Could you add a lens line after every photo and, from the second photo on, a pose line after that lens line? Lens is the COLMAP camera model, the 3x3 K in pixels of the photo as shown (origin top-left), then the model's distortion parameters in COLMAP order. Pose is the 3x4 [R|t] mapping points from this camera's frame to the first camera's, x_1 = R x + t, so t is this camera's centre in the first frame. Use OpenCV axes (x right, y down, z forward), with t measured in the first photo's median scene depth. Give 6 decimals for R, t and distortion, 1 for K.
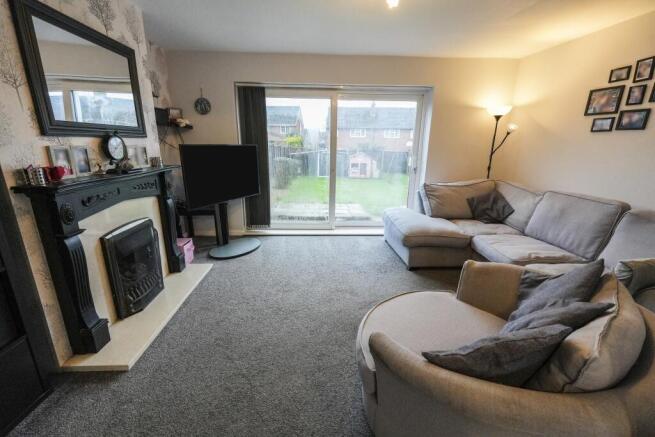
lens RADIAL K [[276.5, 0, 327.5], [0, 276.5, 218.5], [0, 0, 1]] dist [0.001167, -0.000114]
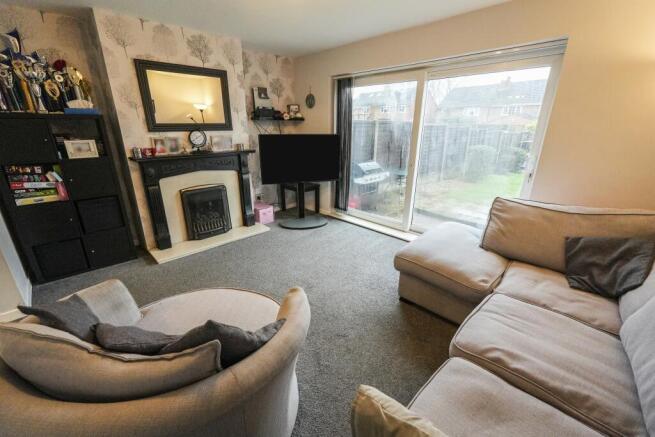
lens RADIAL K [[276.5, 0, 327.5], [0, 276.5, 218.5], [0, 0, 1]] dist [0.001167, -0.000114]
pose [[0.663445, 0.231018, -0.711668, 0.730088], [-0.190305, 0.971963, 0.138104, -0.117854], [0.723619, 0.043810, 0.688808, 0.325000]]
